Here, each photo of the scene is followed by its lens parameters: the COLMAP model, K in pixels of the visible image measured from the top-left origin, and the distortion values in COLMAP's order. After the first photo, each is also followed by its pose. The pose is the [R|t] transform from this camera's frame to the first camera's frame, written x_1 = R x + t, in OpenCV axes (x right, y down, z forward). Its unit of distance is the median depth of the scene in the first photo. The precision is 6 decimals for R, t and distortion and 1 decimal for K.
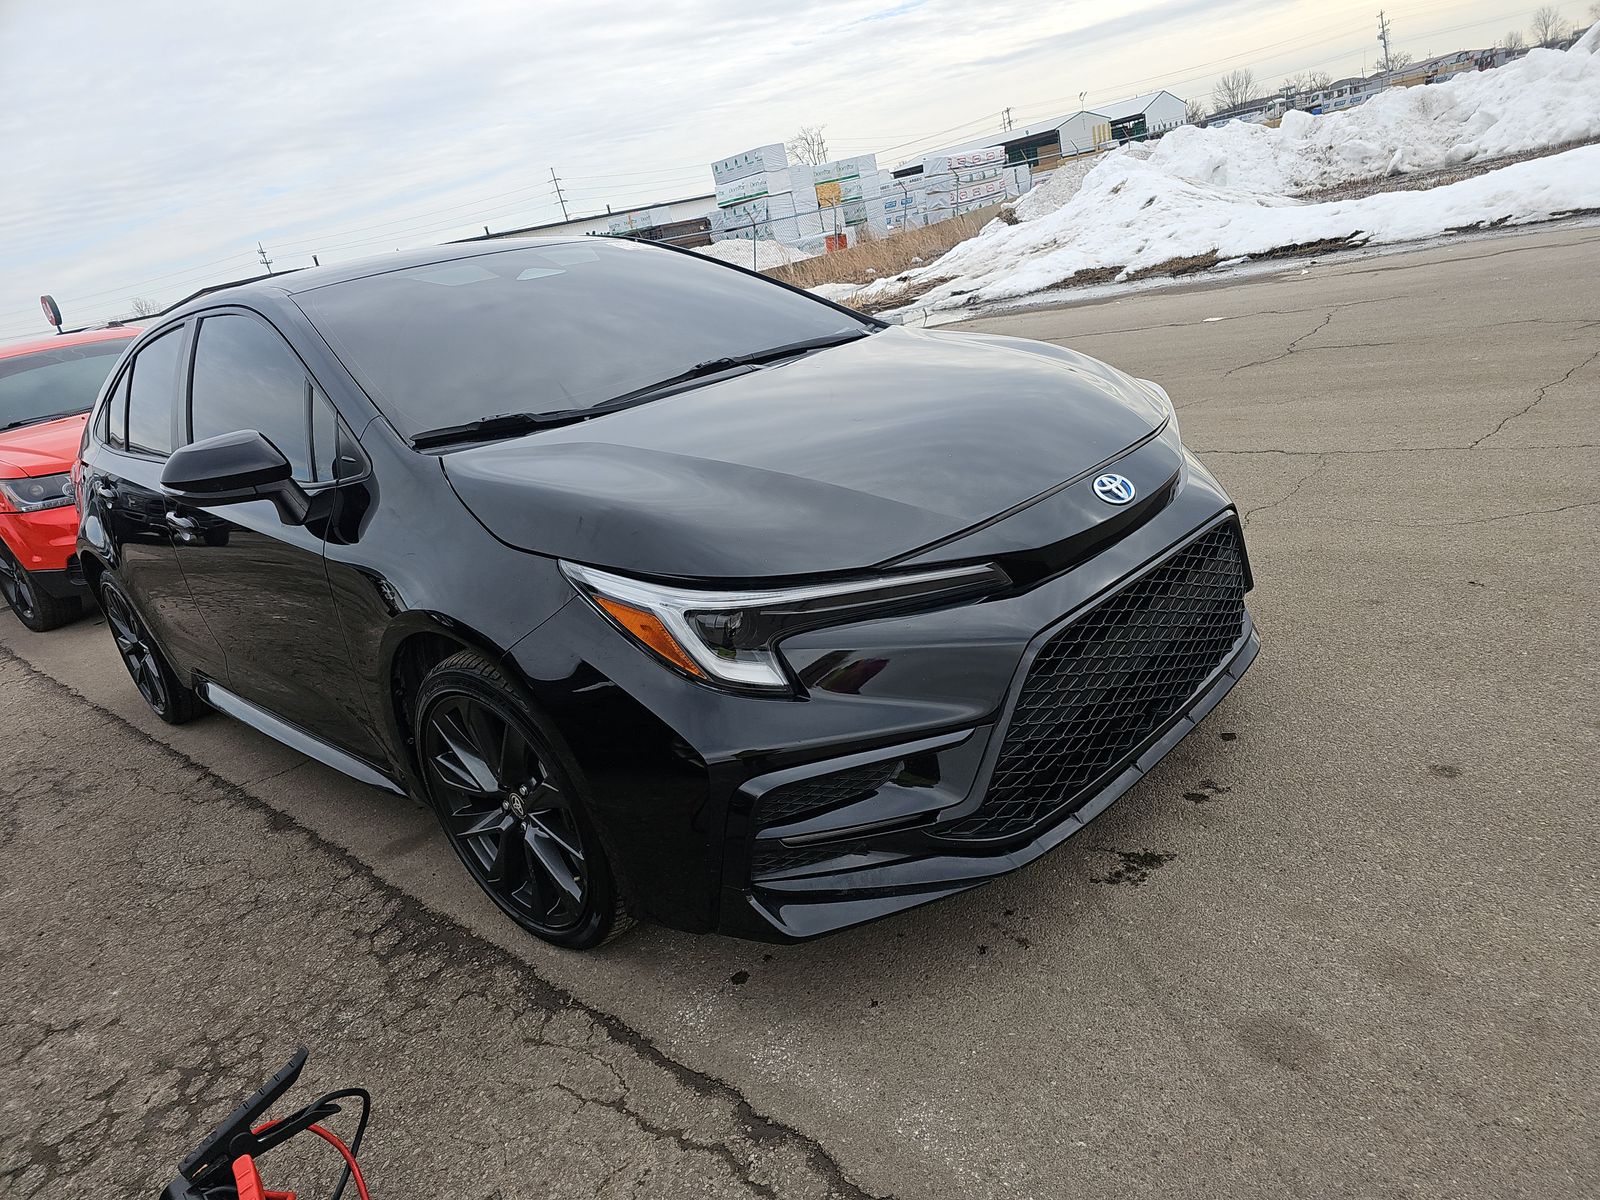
lens RADIAL K [[1020.3, 0, 800.0], [0, 1020.3, 600.0], [0, 0, 1]] dist [0.002912, -0.001118]
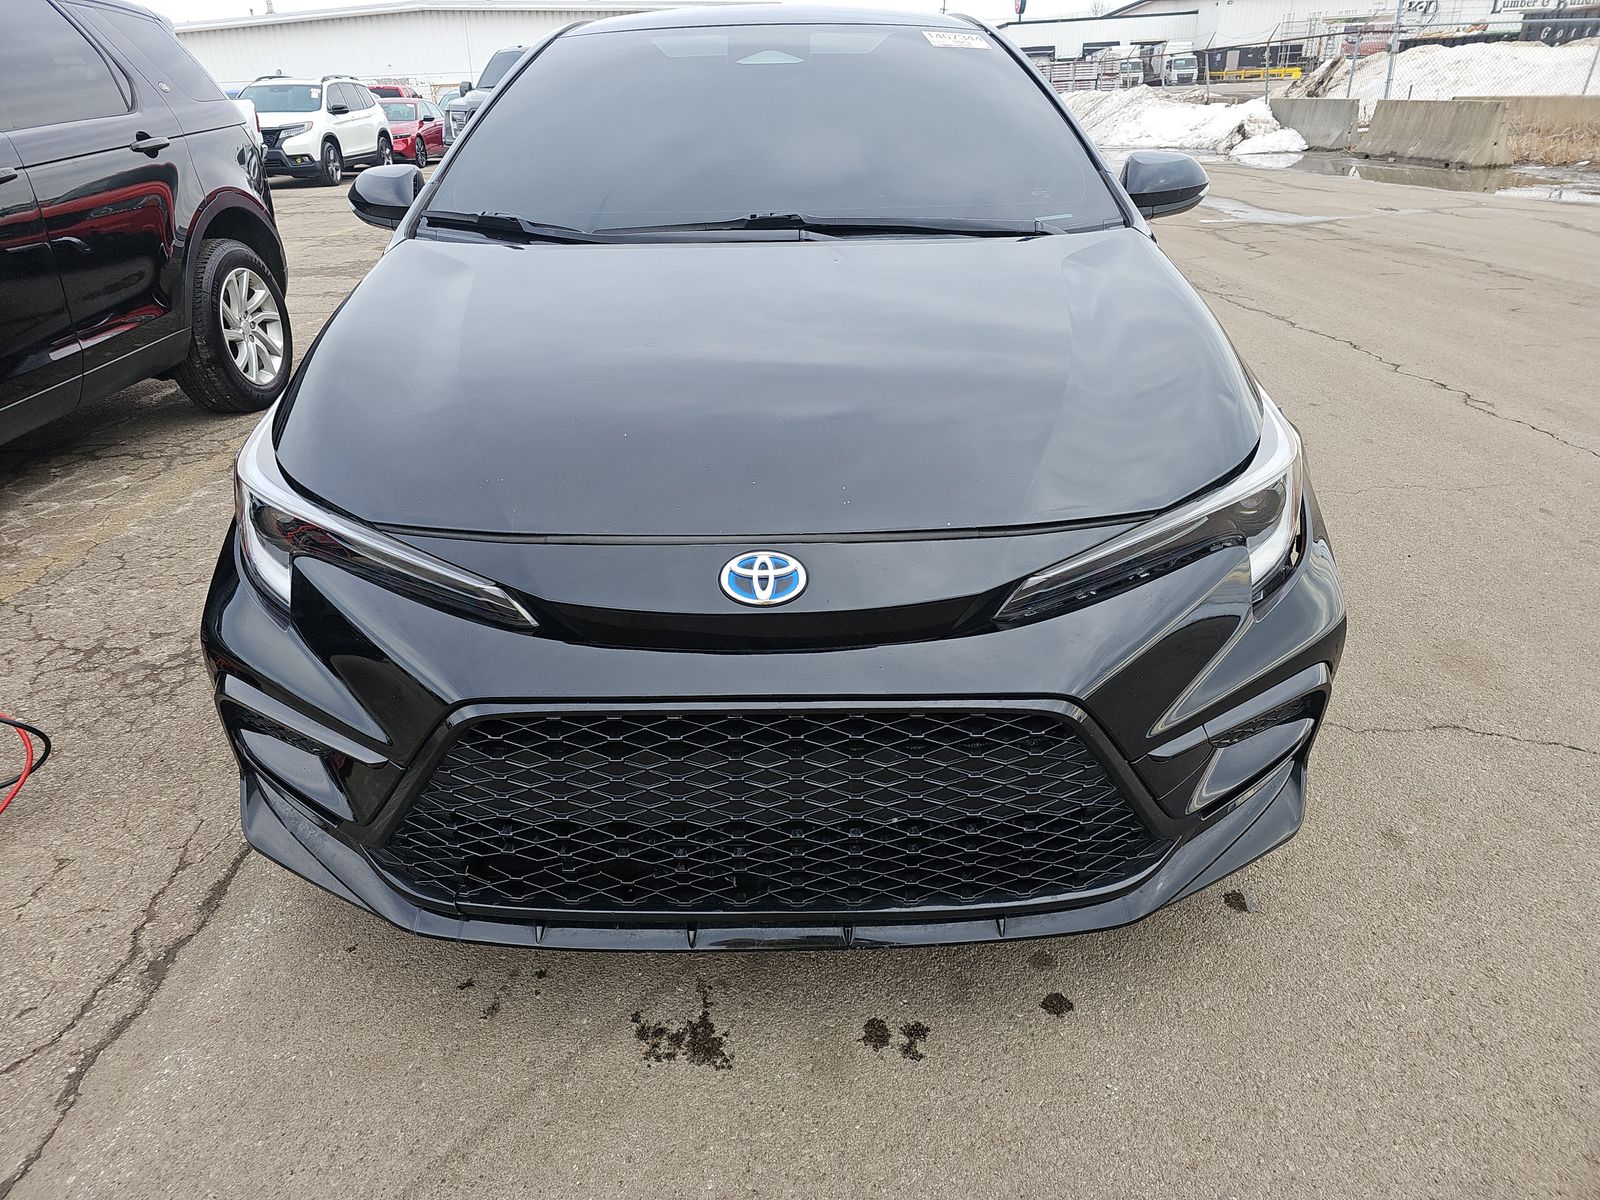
lens RADIAL K [[1020.3, 0, 800.0], [0, 1020.3, 600.0], [0, 0, 1]] dist [0.002912, -0.001118]
pose [[0.704864, 0.469677, -0.531573, 0.656943], [-0.348733, 0.882020, 0.316899, -0.302266], [0.617699, -0.037994, 0.785496, 0.490937]]
